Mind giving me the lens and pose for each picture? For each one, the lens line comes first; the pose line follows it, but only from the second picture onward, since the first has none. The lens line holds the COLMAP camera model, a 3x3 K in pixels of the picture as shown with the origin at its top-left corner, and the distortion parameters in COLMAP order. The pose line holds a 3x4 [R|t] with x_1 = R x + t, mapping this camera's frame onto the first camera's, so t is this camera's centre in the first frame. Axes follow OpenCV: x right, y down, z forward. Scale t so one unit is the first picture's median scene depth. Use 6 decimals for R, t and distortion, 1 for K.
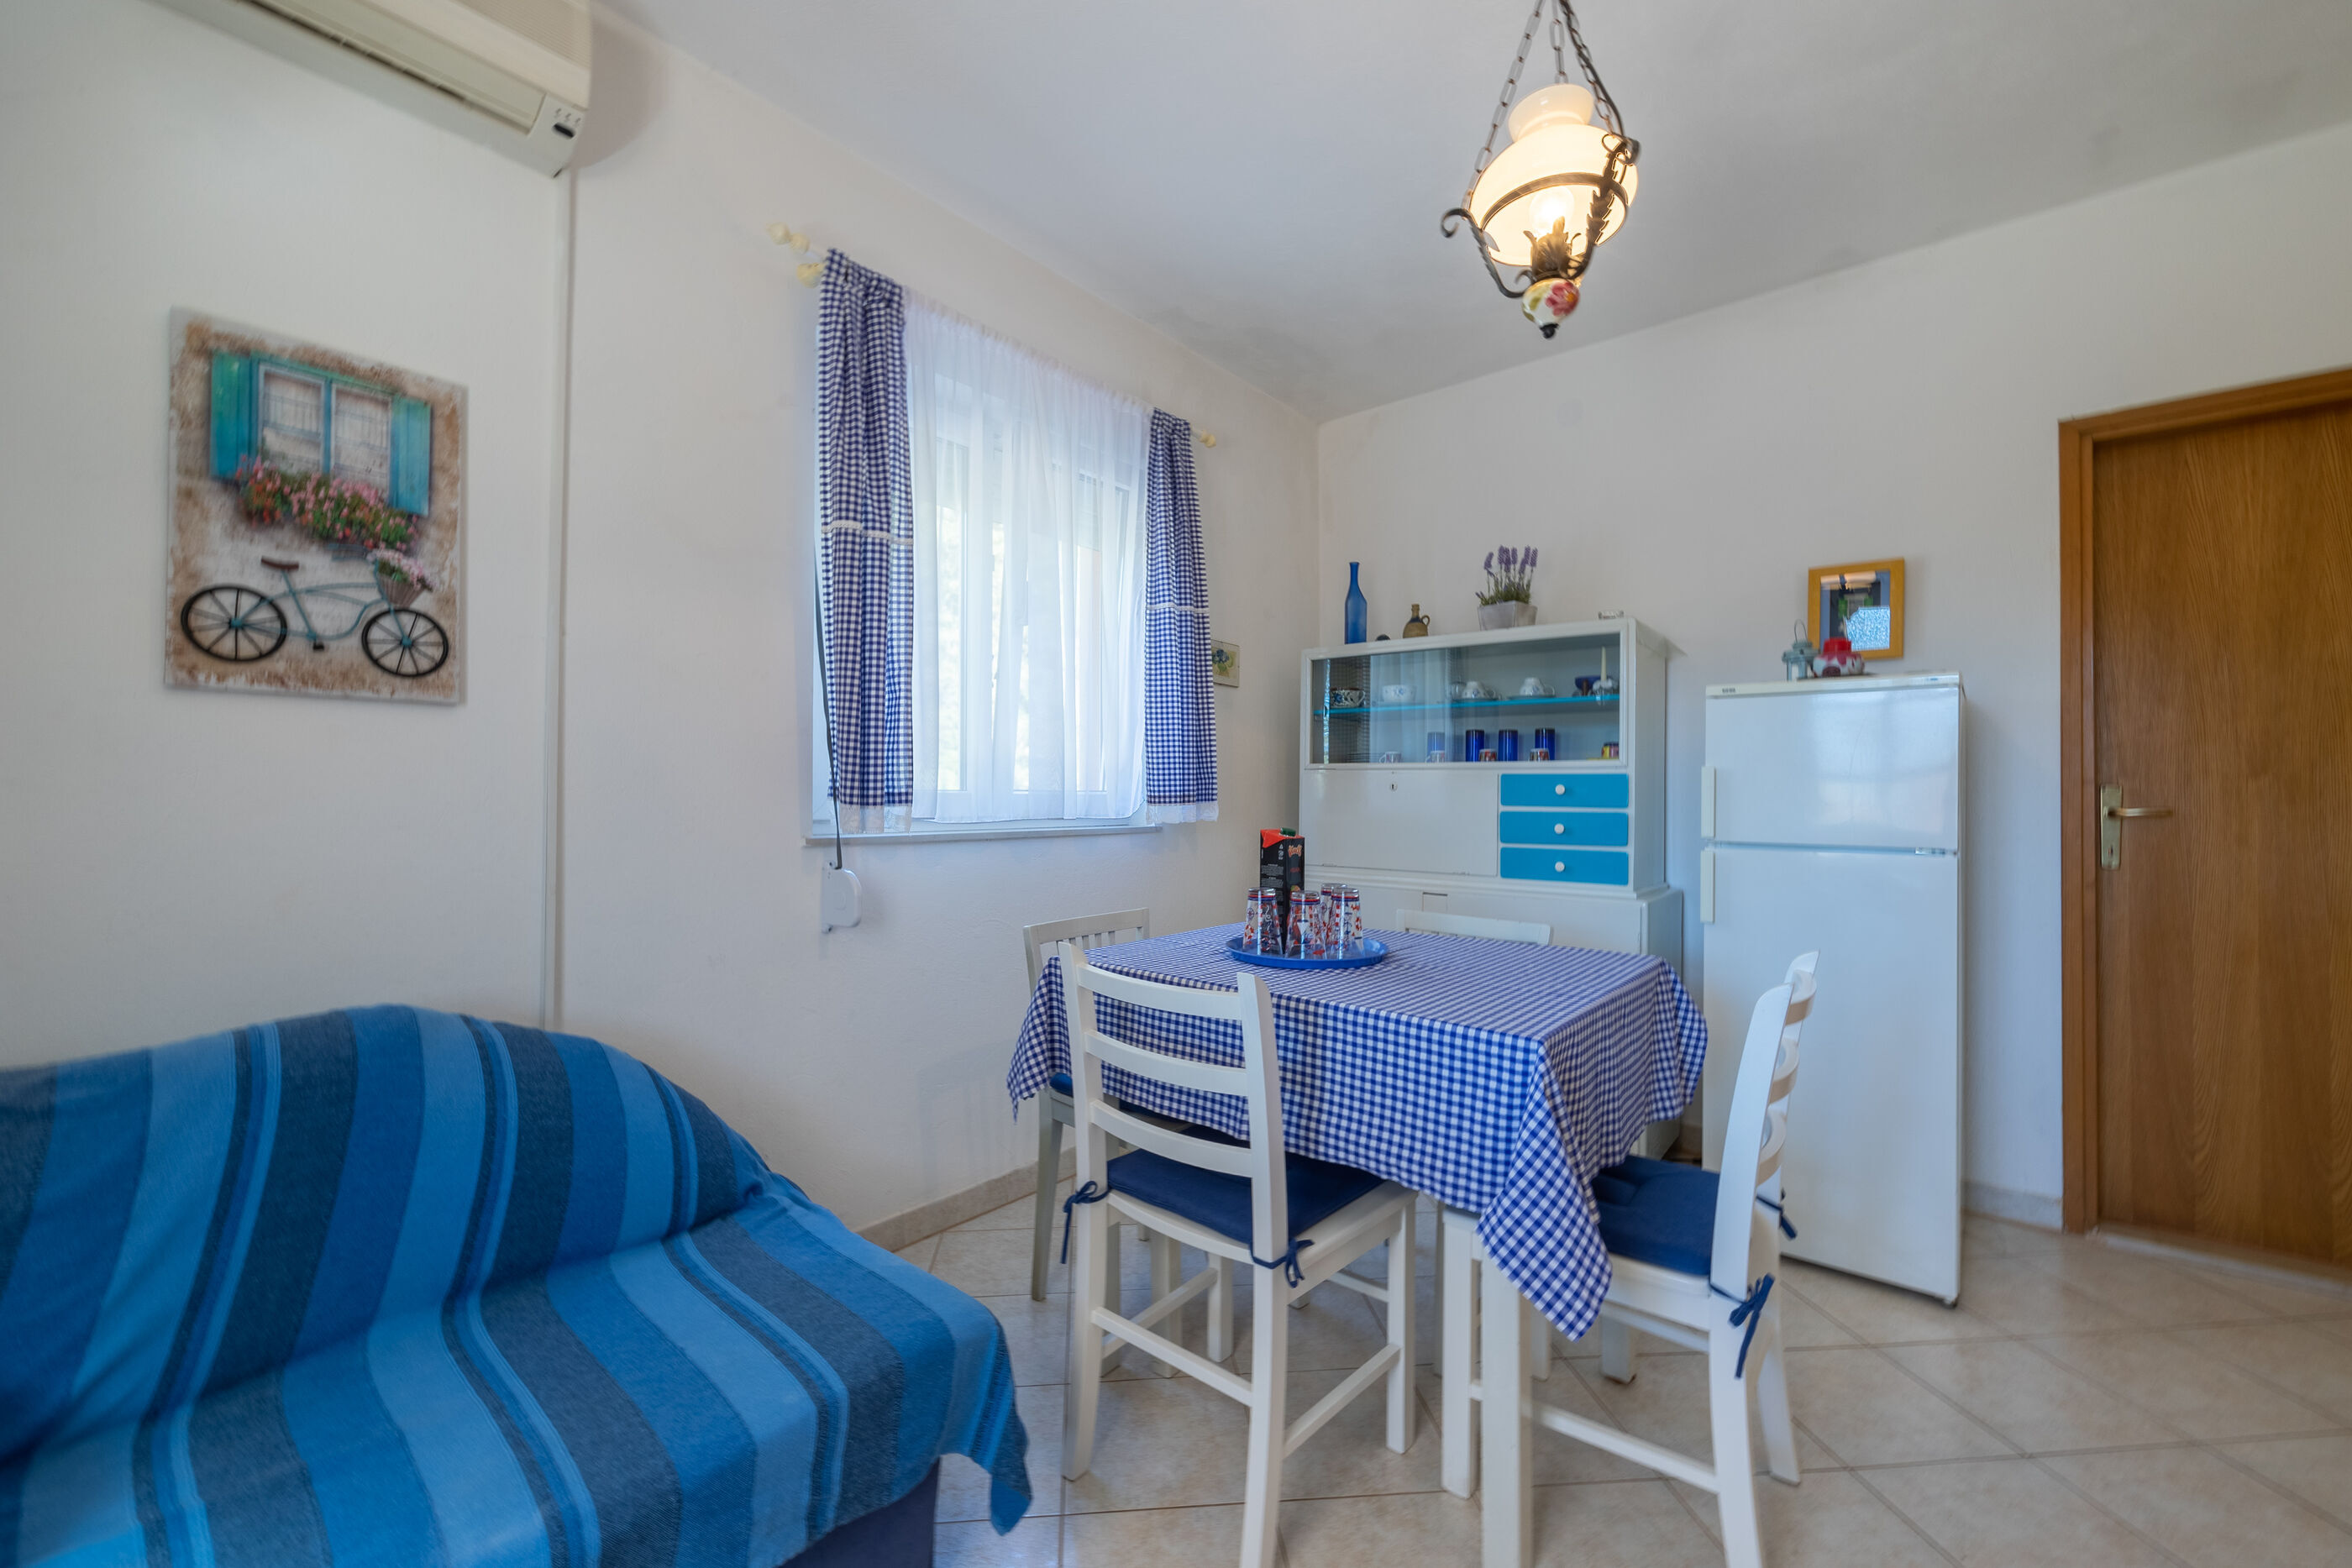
lens RADIAL K [[932.4, 0, 1176.0], [0, 932.4, 784.0], [0, 0, 1]] dist [-0.000603, 0.000036]
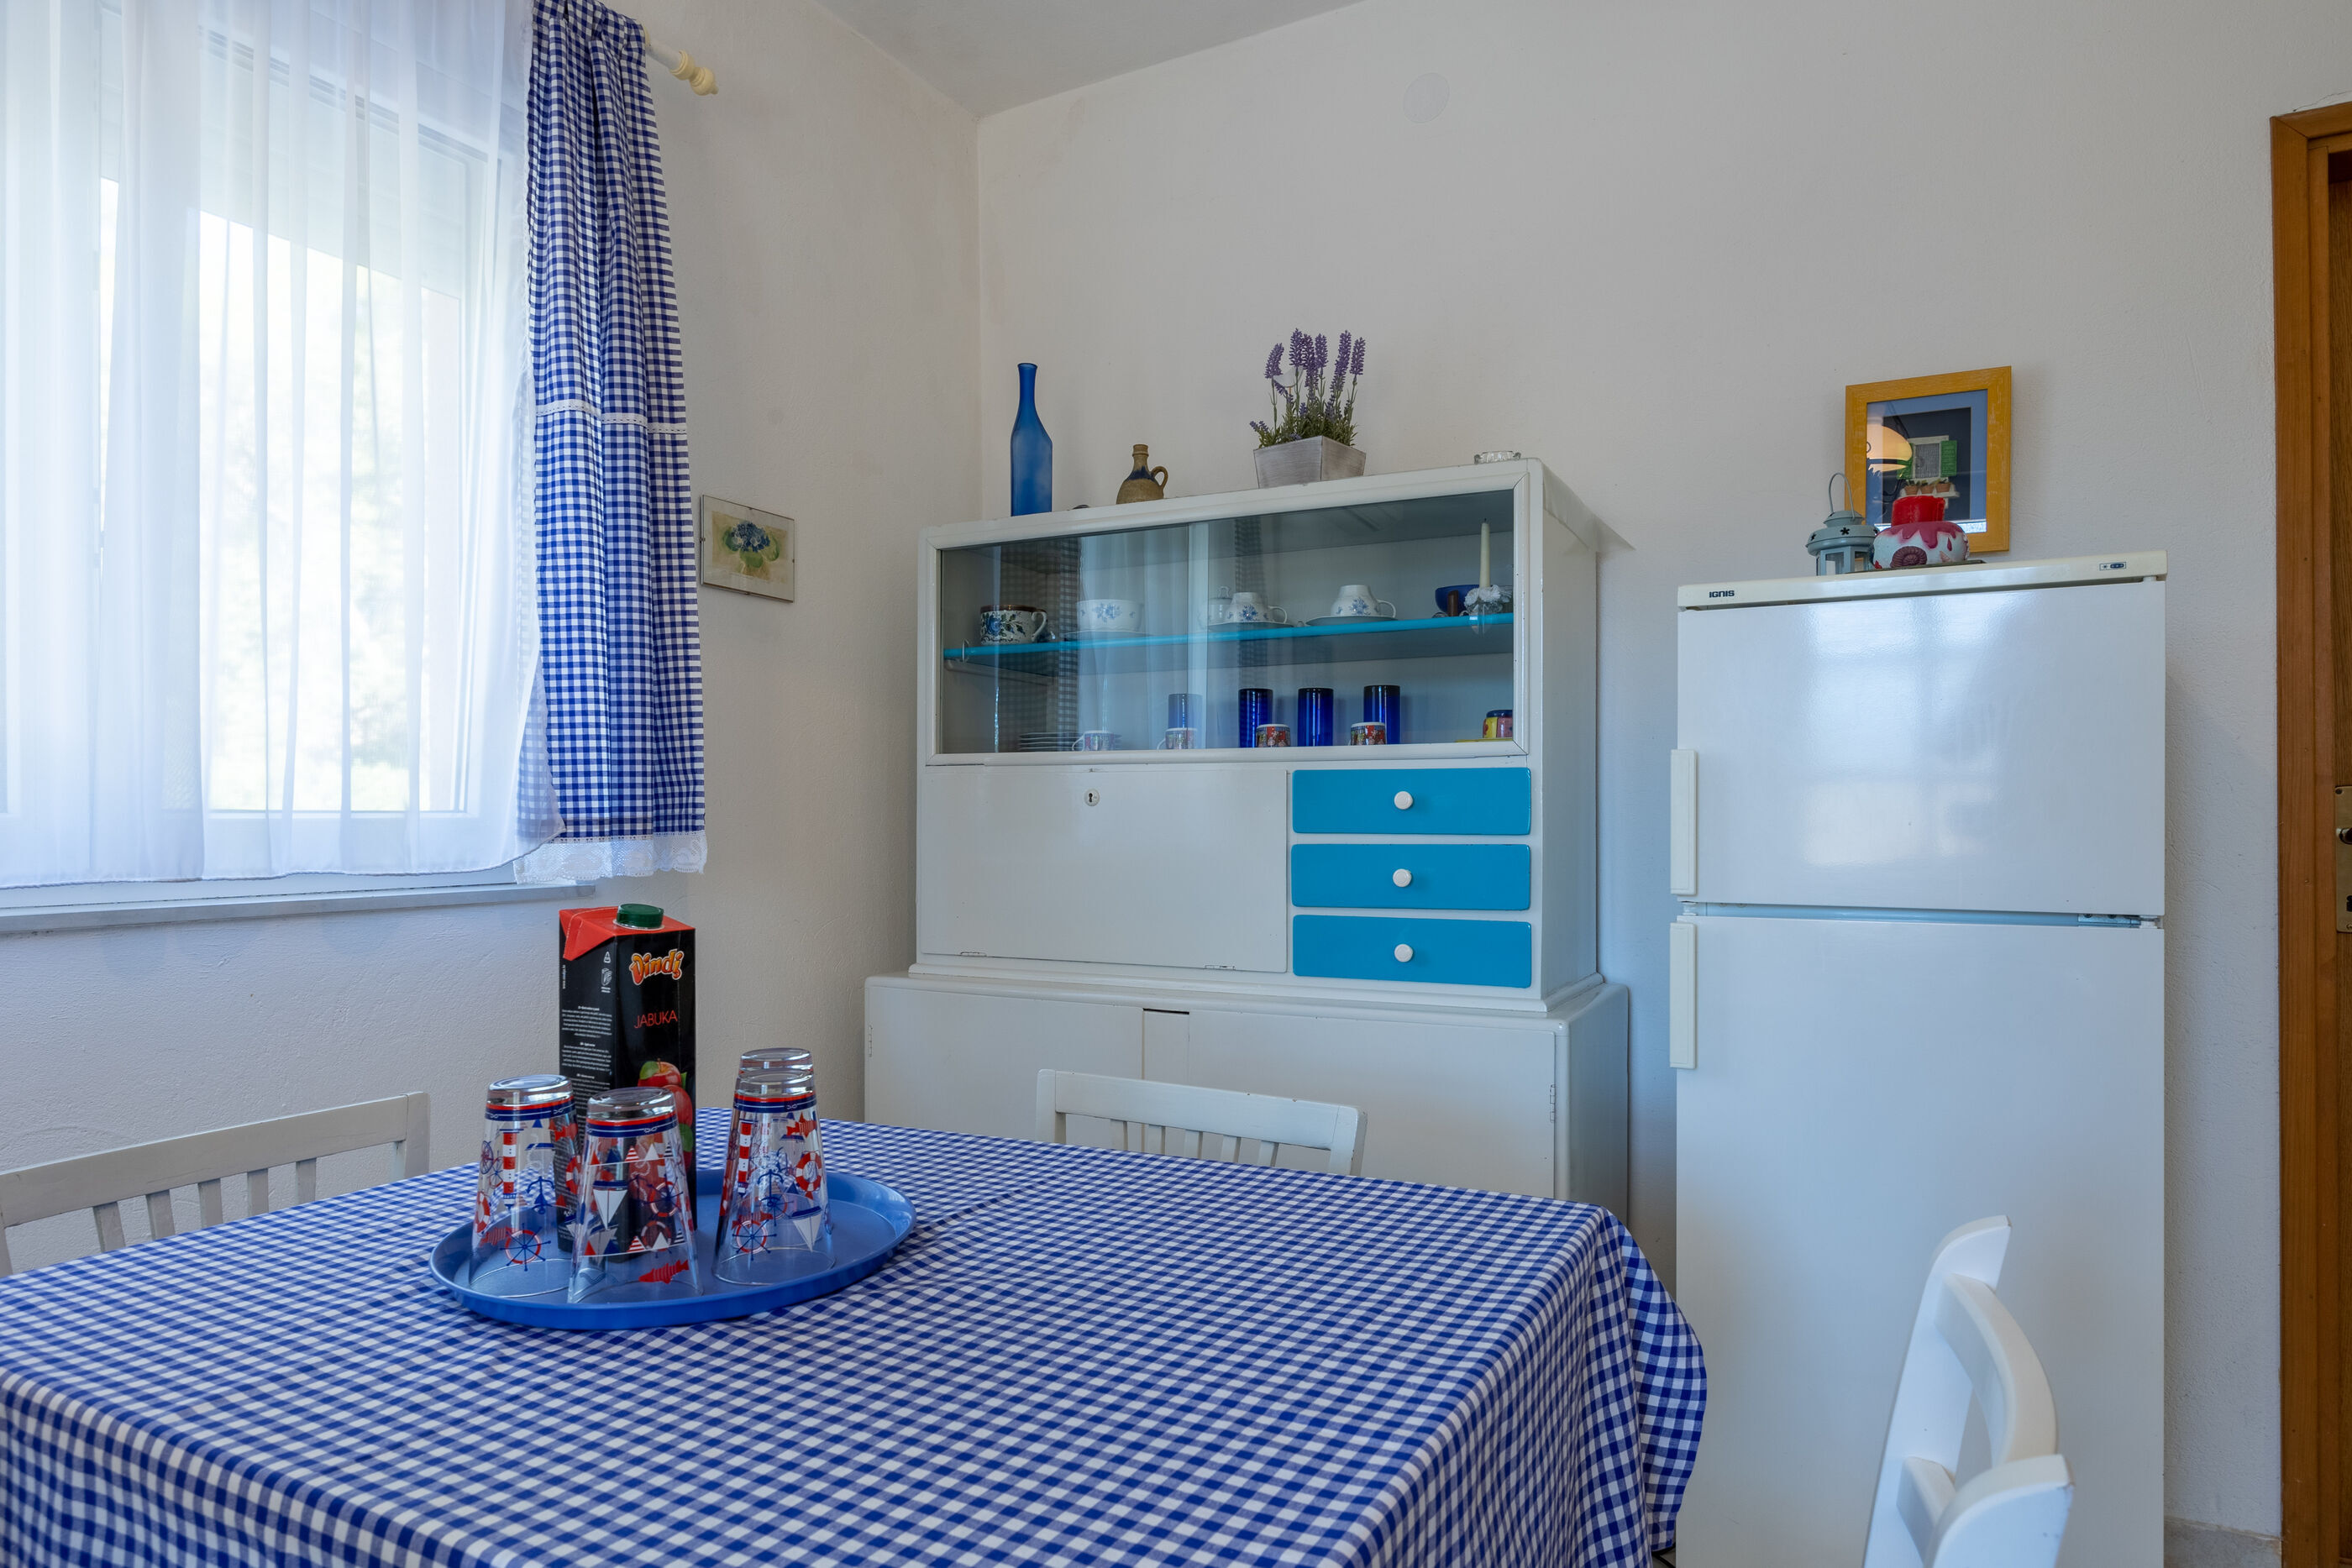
lens RADIAL K [[1399.3, 0, 1089.5], [0, 1399.3, 804.5], [0, 0, 1]] dist [-0.001357, -0.001707]
pose [[0.990161, -0.007558, 0.139731, 0.133074], [0.007170, 0.999969, 0.003281, 0.004551], [-0.139752, -0.002247, 0.990184, 0.263735]]
